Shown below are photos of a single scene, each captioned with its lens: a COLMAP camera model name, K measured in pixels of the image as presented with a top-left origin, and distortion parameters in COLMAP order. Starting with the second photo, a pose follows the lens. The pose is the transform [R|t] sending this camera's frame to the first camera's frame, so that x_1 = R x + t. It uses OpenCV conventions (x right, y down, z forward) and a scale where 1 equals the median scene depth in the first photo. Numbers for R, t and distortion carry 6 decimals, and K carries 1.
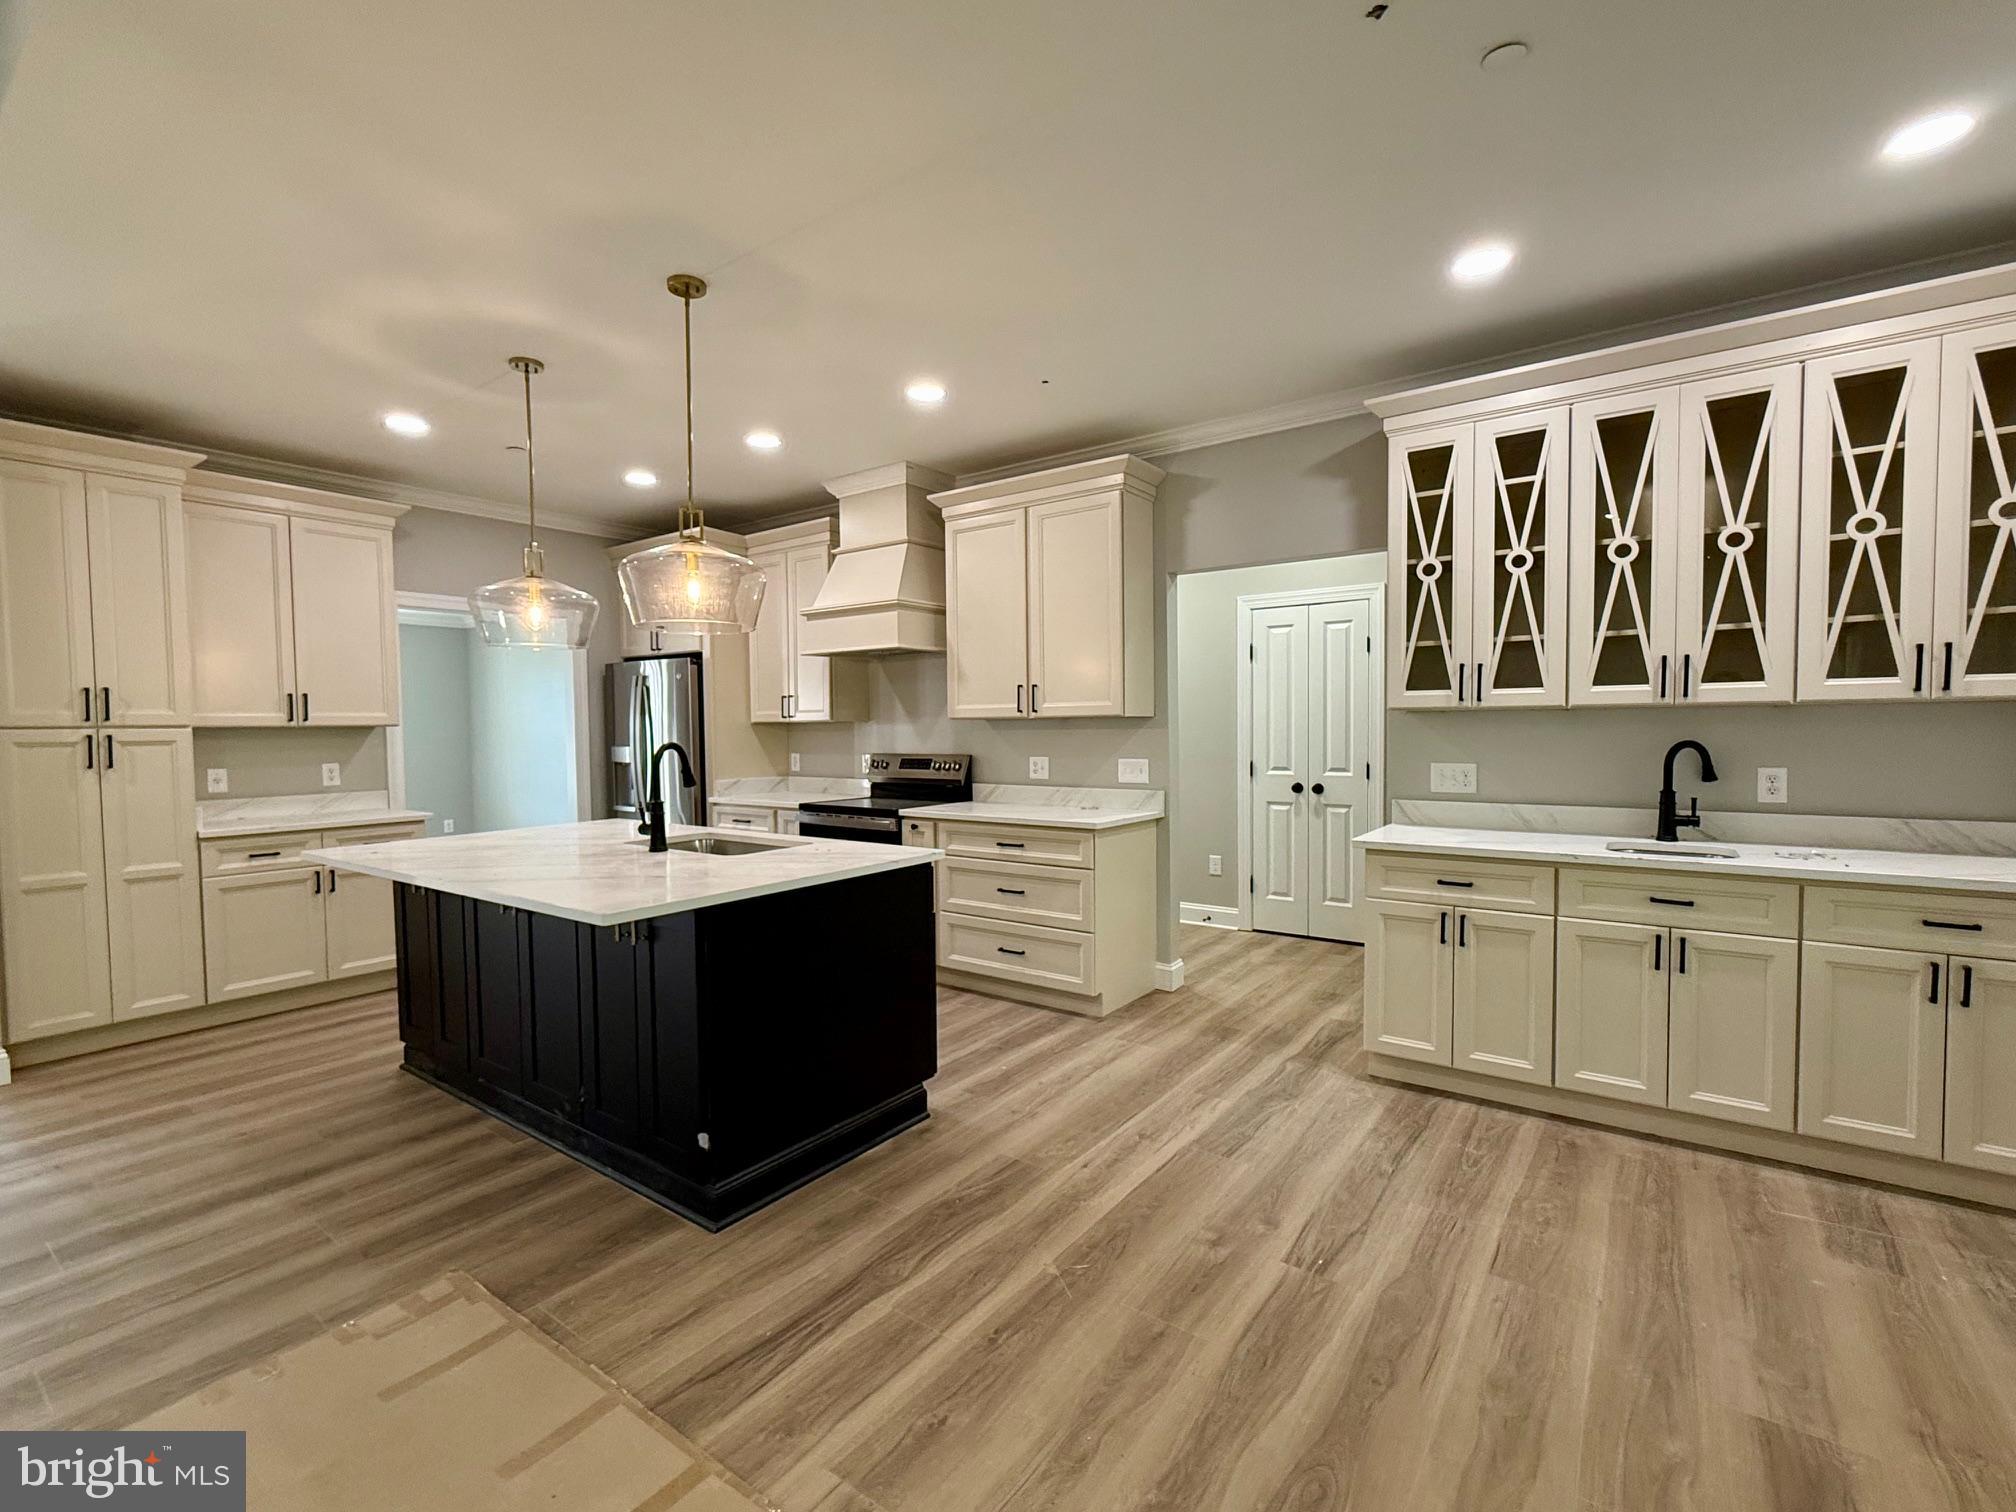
lens RADIAL K [[901.5, 0, 1008.0], [0, 901.5, 763.2], [0, 0, 1]] dist [-0.000044, -0.000762]
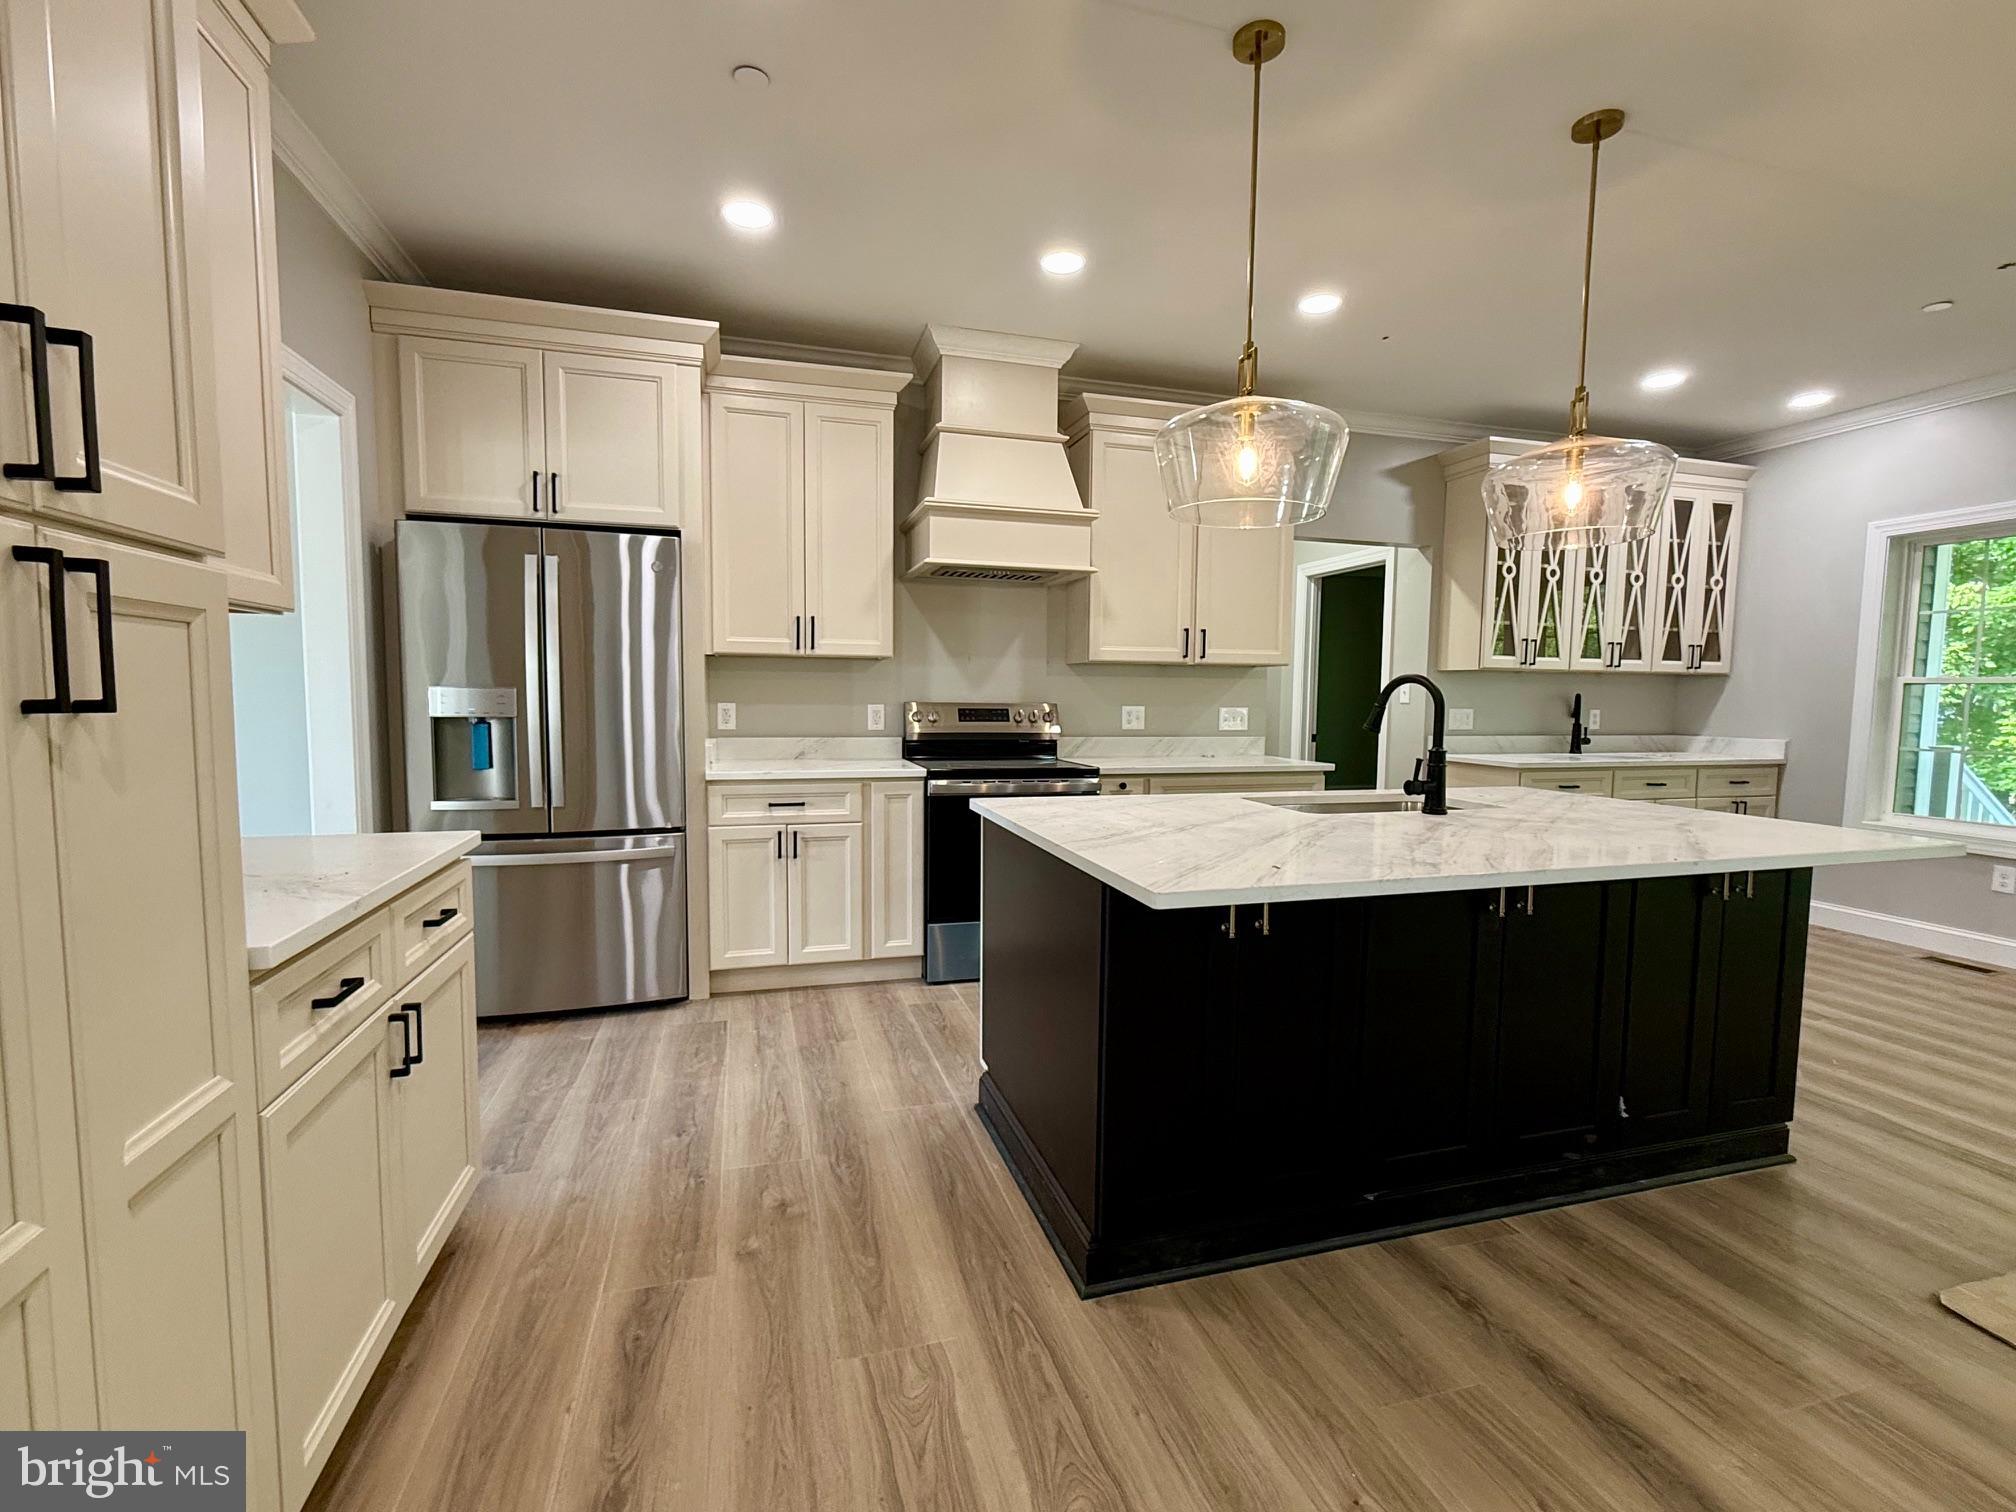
lens RADIAL K [[901.5, 0, 1009.9], [0, 901.5, 758.1], [0, 0, 1]] dist [-0.000044, -0.000762]
pose [[0.607648, -0.040325, 0.793182, -0.976072], [0.015097, 0.999116, 0.039229, 0.010550], [-0.794063, -0.011862, 0.607720, 0.652164]]
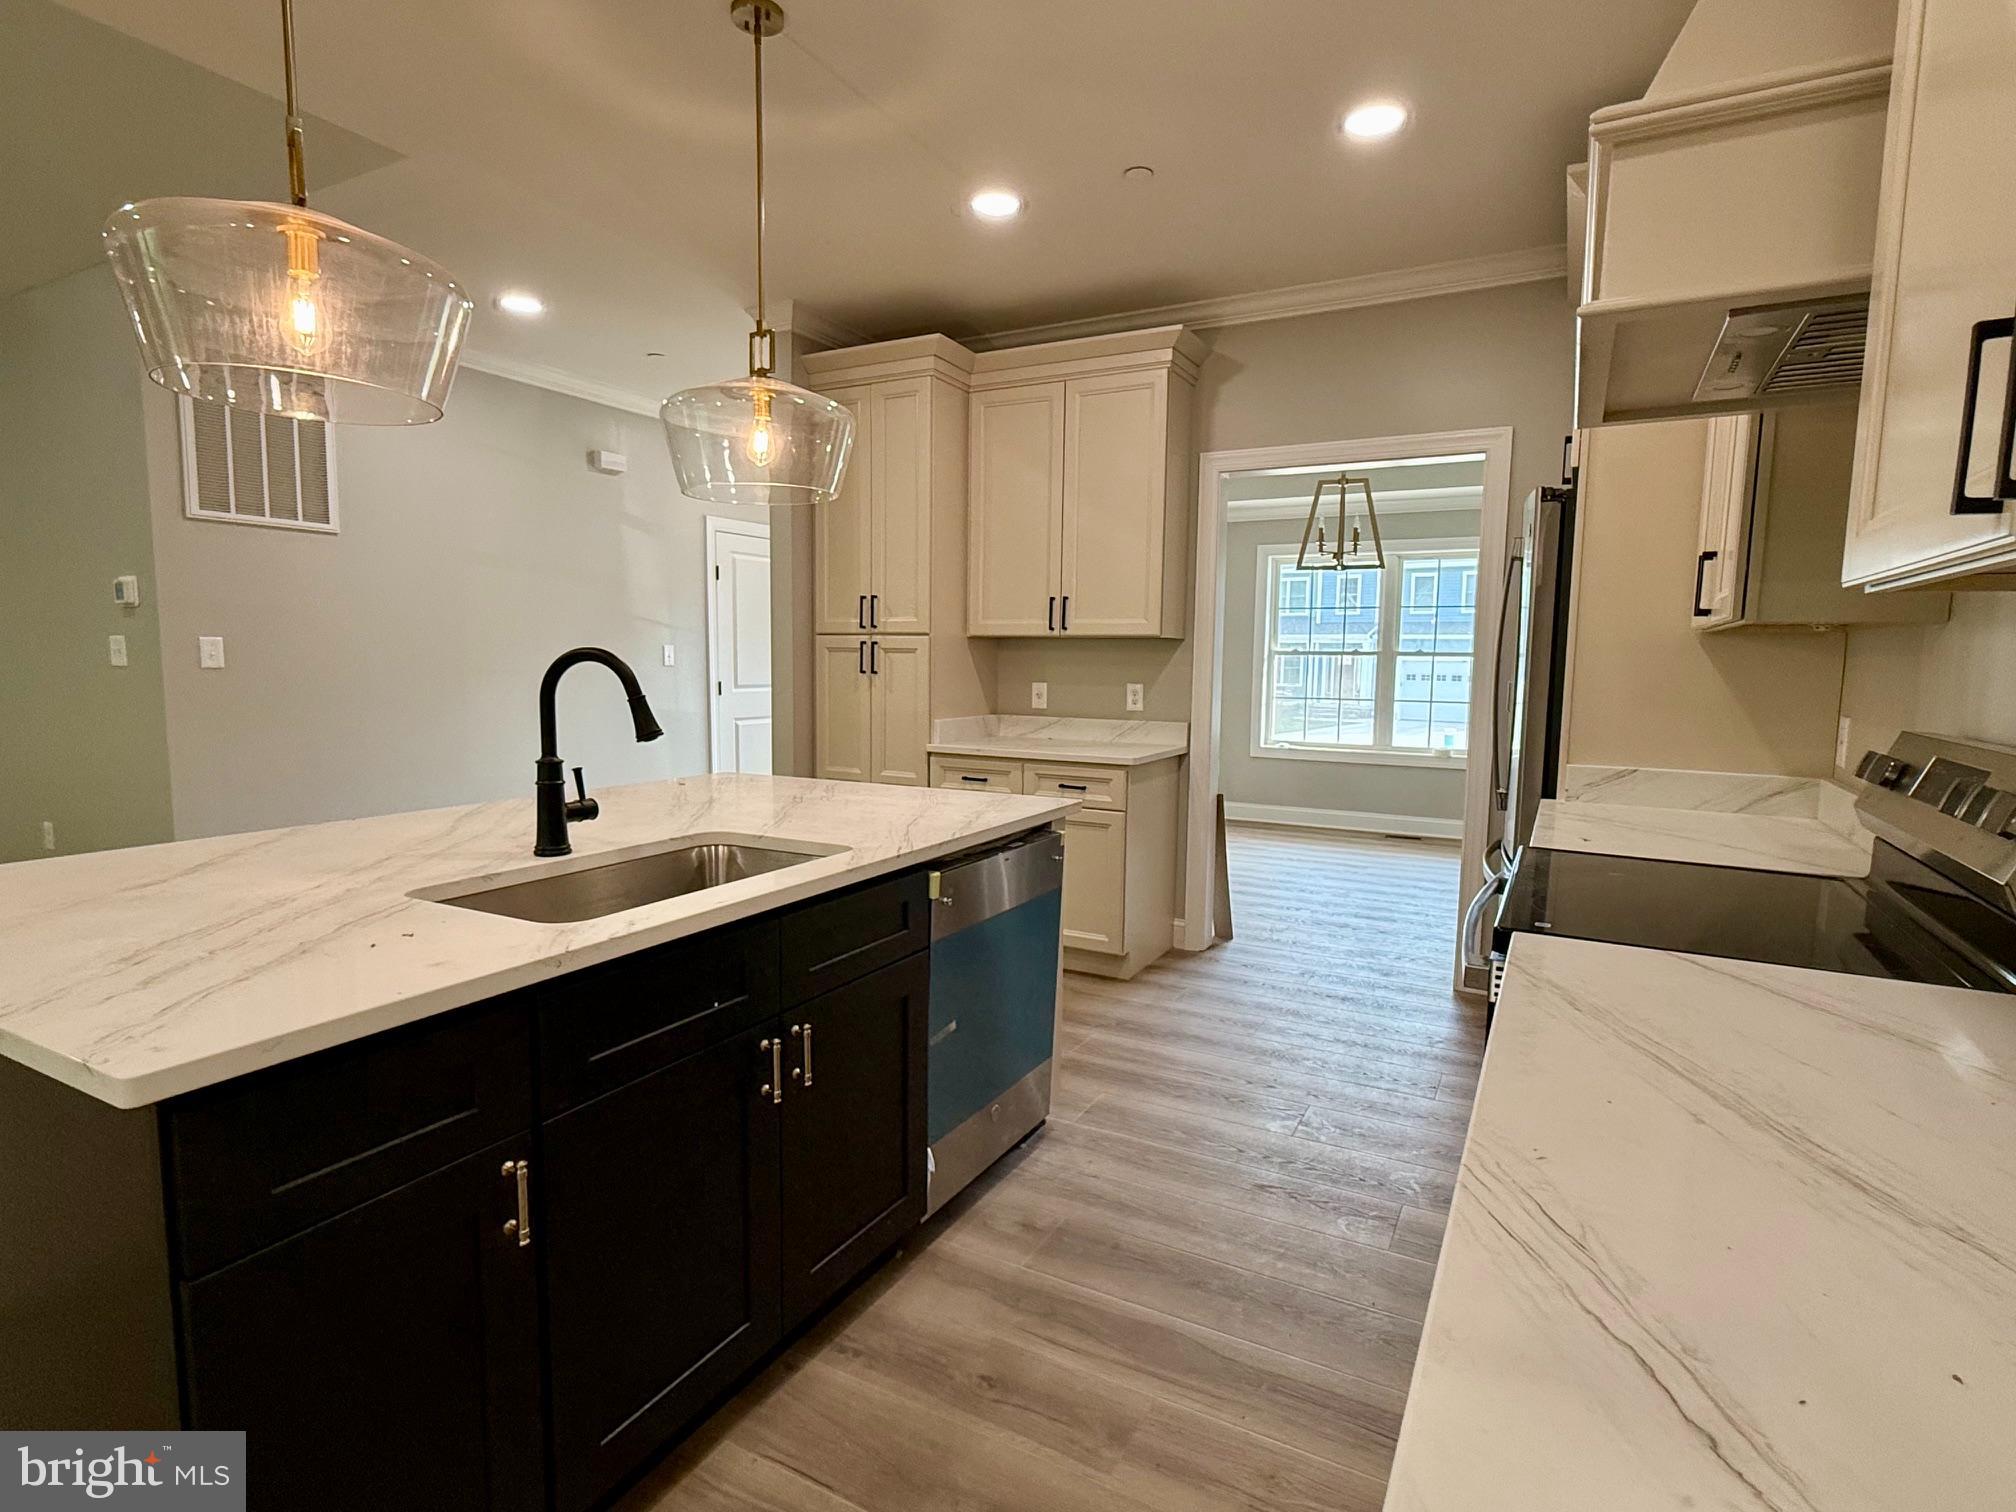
lens RADIAL K [[1025.3, 0, 1003.1], [0, 1025.3, 768.9], [0, 0, 1]] dist [0.000916, -0.001638]
pose [[0.127773, 0.122455, -0.984215, 0.192067], [-0.056171, 0.991649, 0.116088, -0.029721], [0.990212, 0.040452, 0.133584, 0.937343]]
